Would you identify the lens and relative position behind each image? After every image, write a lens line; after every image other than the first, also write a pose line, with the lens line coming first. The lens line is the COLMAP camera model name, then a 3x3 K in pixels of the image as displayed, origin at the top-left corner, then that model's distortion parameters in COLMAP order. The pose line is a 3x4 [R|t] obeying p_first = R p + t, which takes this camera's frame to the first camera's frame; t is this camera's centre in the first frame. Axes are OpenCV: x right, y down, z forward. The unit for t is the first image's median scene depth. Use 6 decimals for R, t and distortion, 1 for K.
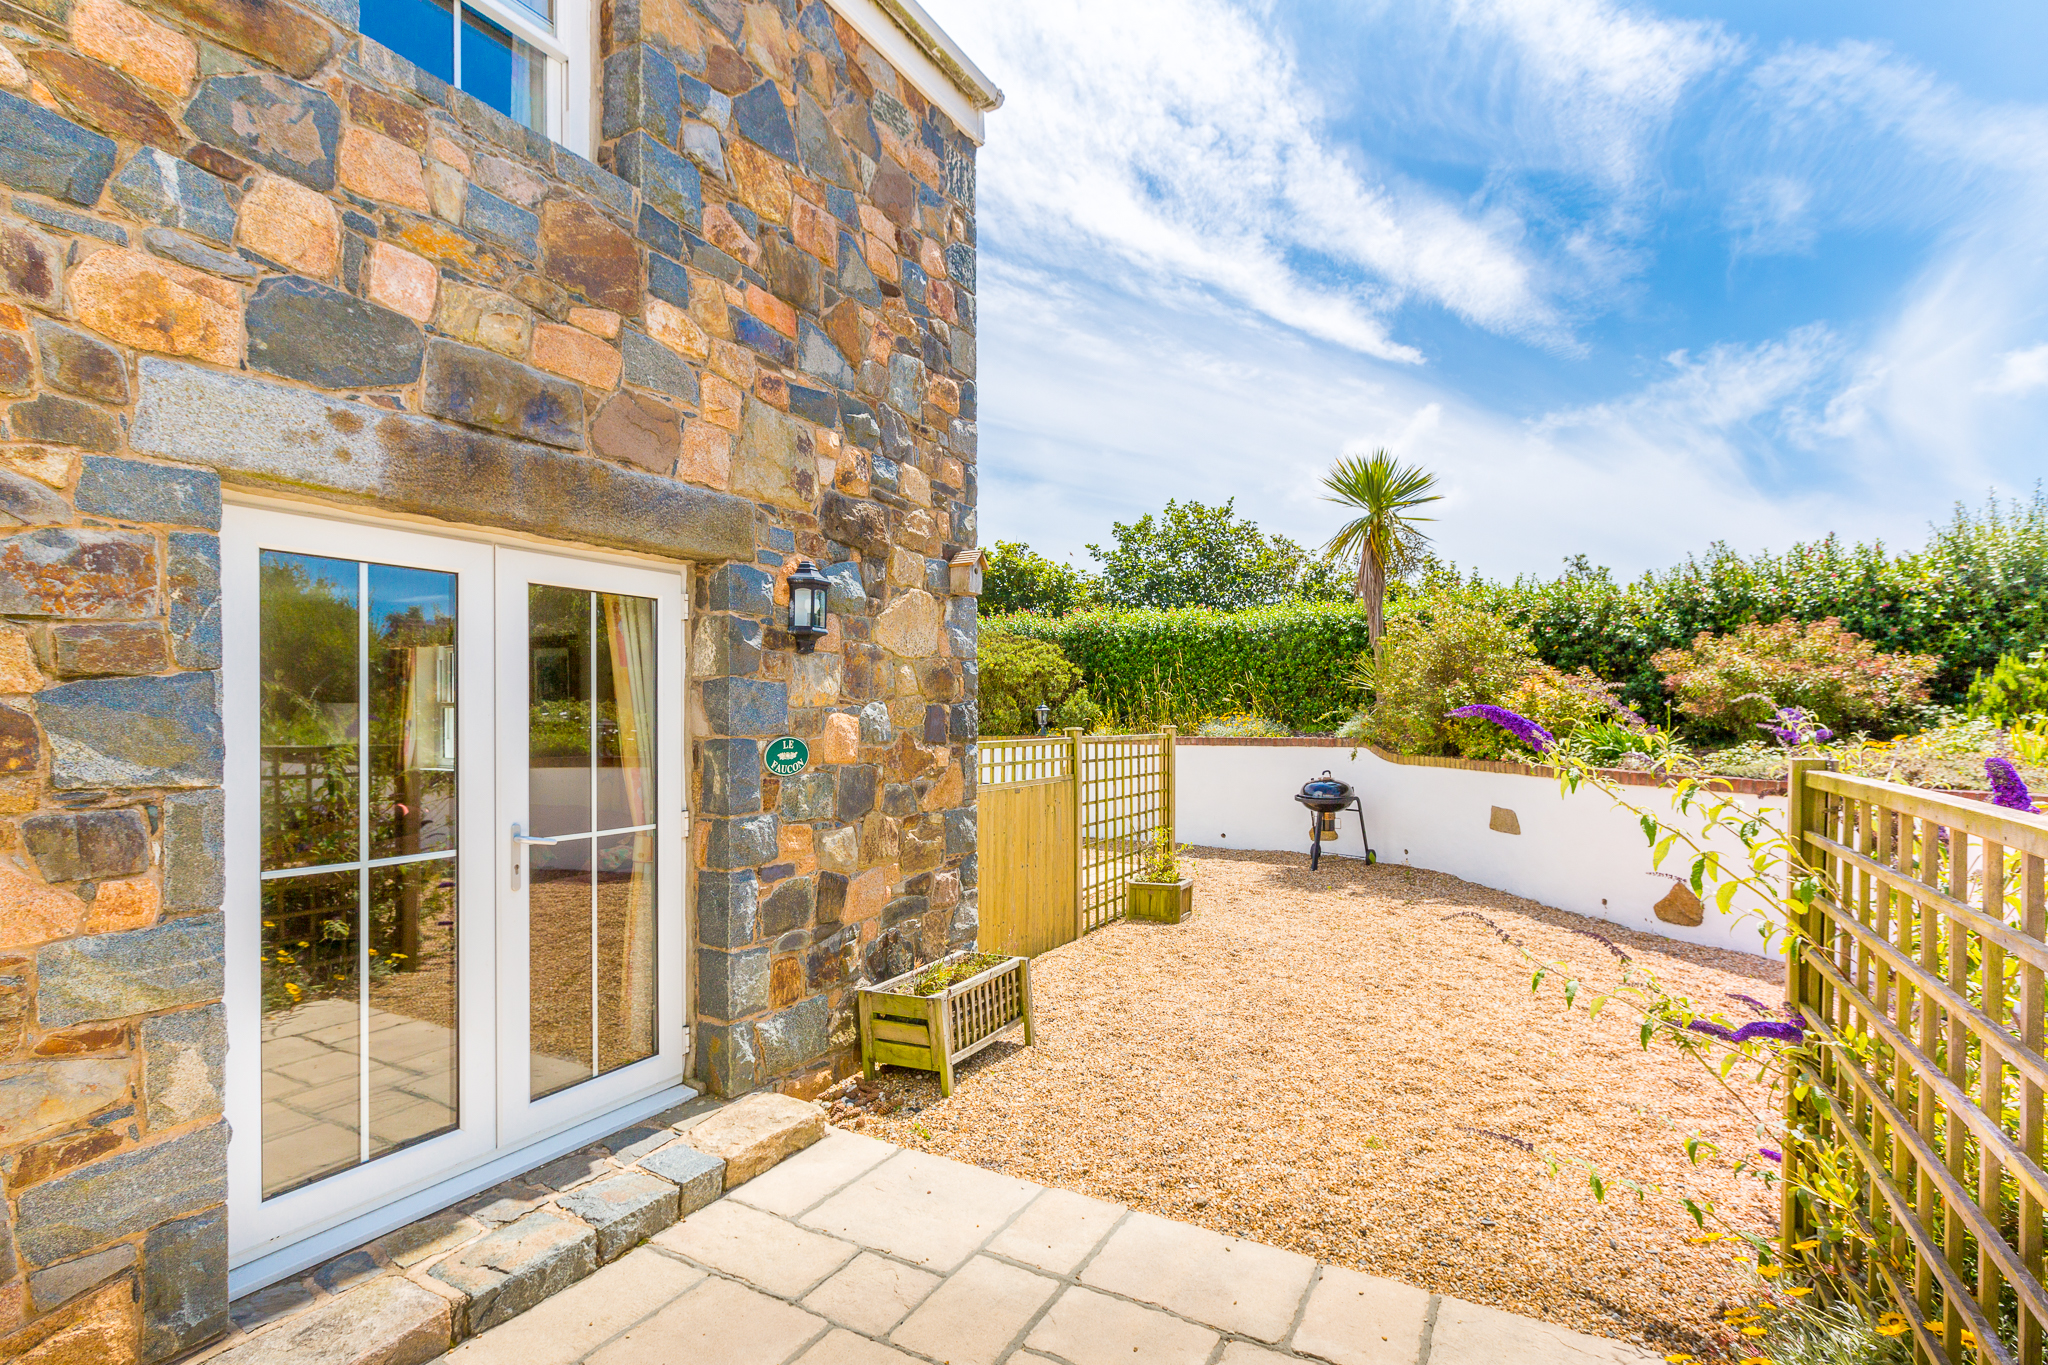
lens RADIAL K [[983.8, 0, 1028.7], [0, 983.8, 716.6], [0, 0, 1]] dist [-0.000563, 0.000080]
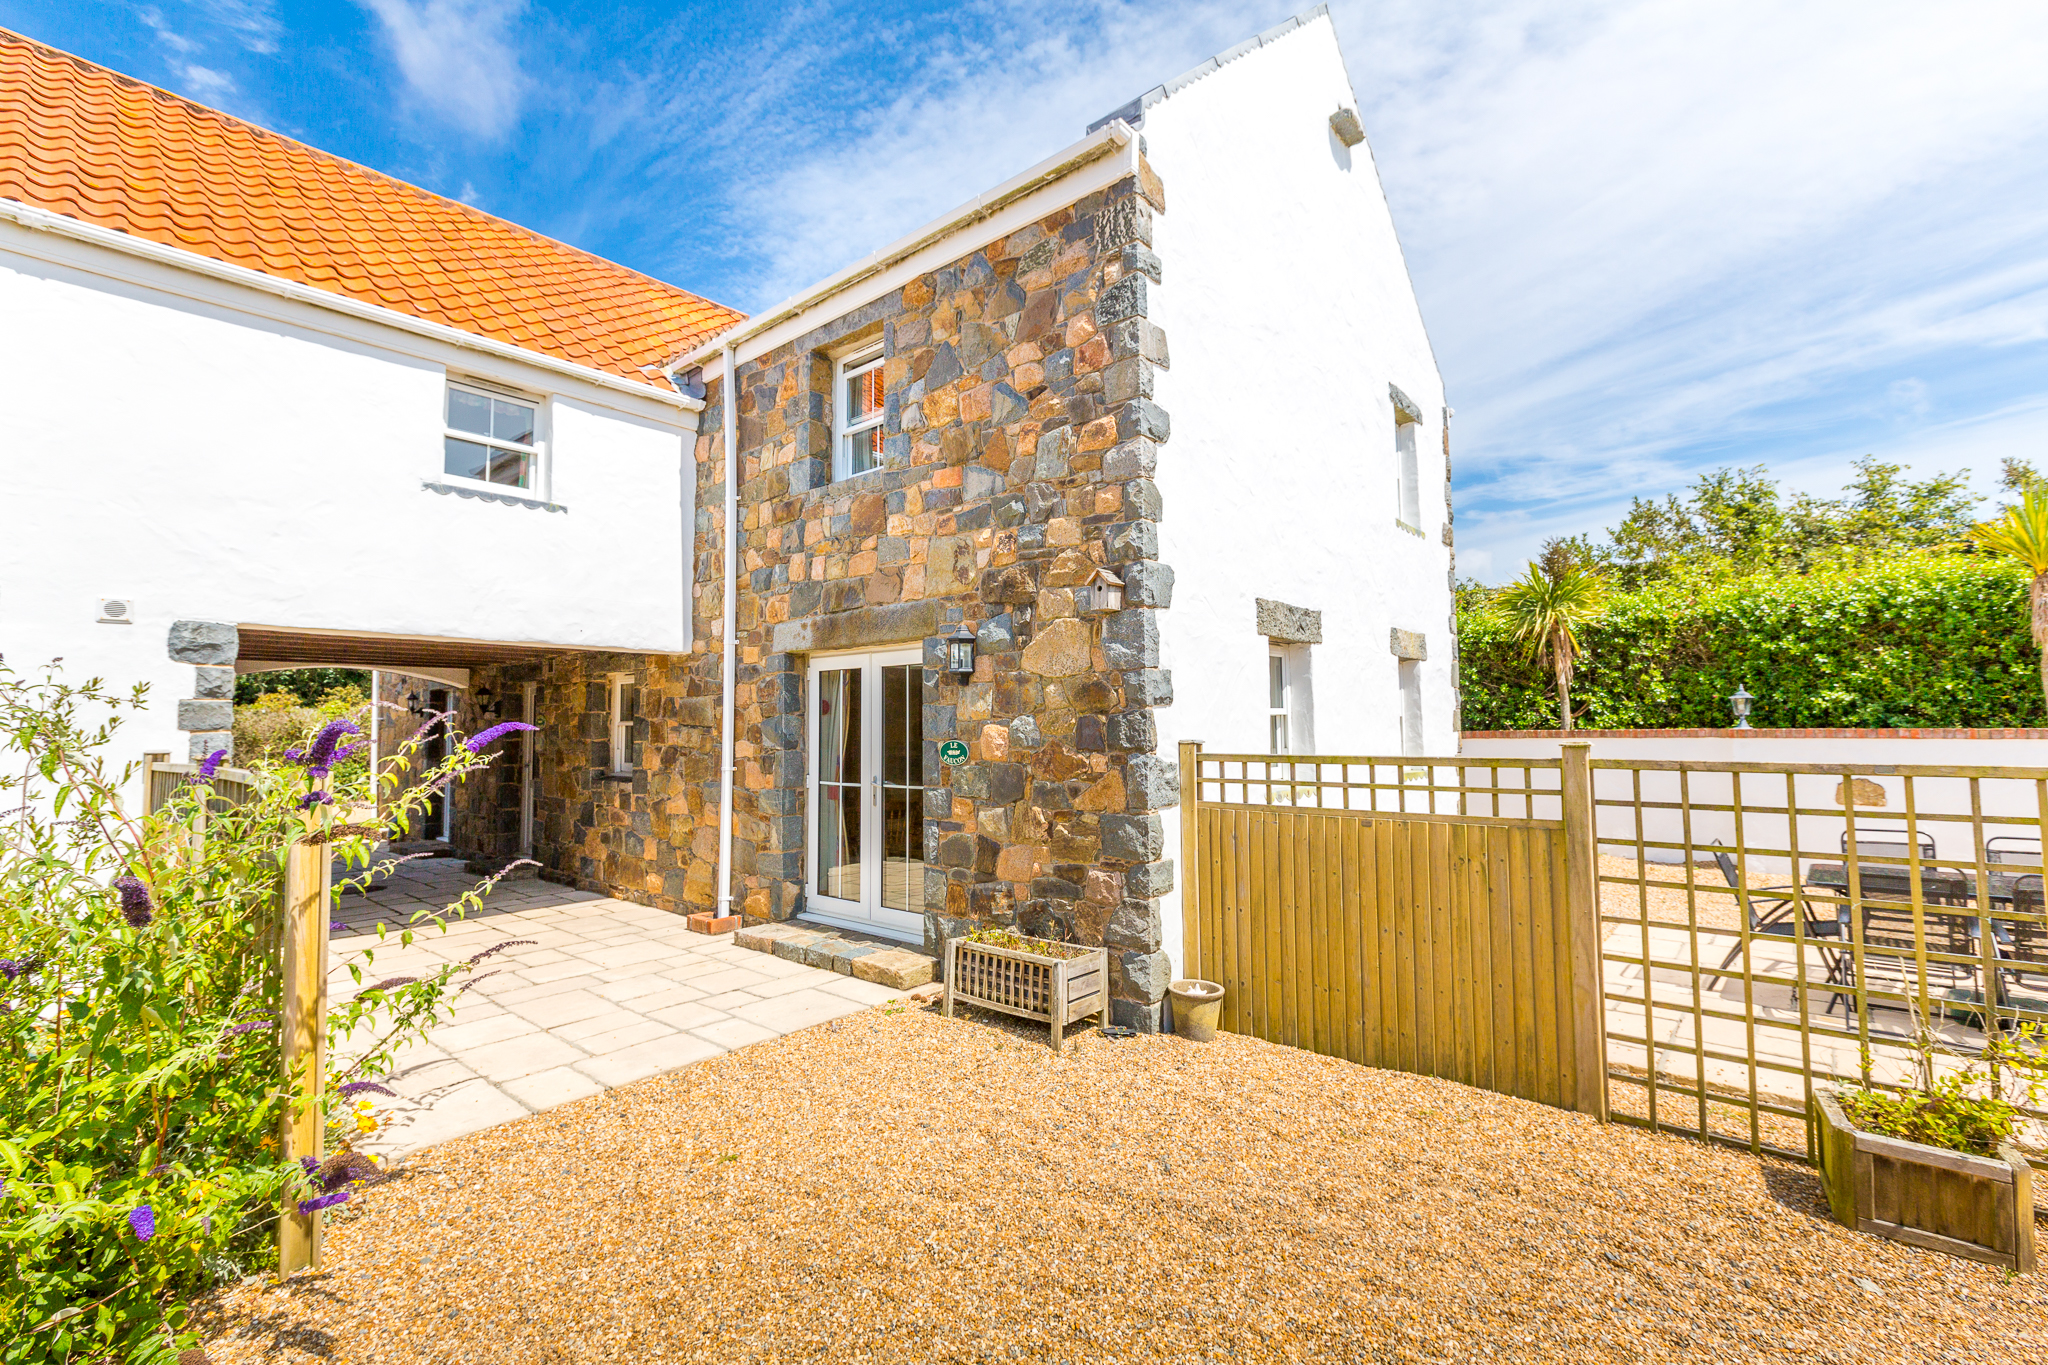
lens RADIAL K [[920.0, 0, 1022.3], [0, 920.0, 668.4], [0, 0, 1]] dist [-0.004275, -0.000085]
pose [[-0.214802, -0.060795, -0.974764, 1.048803], [0.006319, 0.997953, -0.063634, 0.000150], [0.976637, -0.019828, -0.213978, 1.283309]]
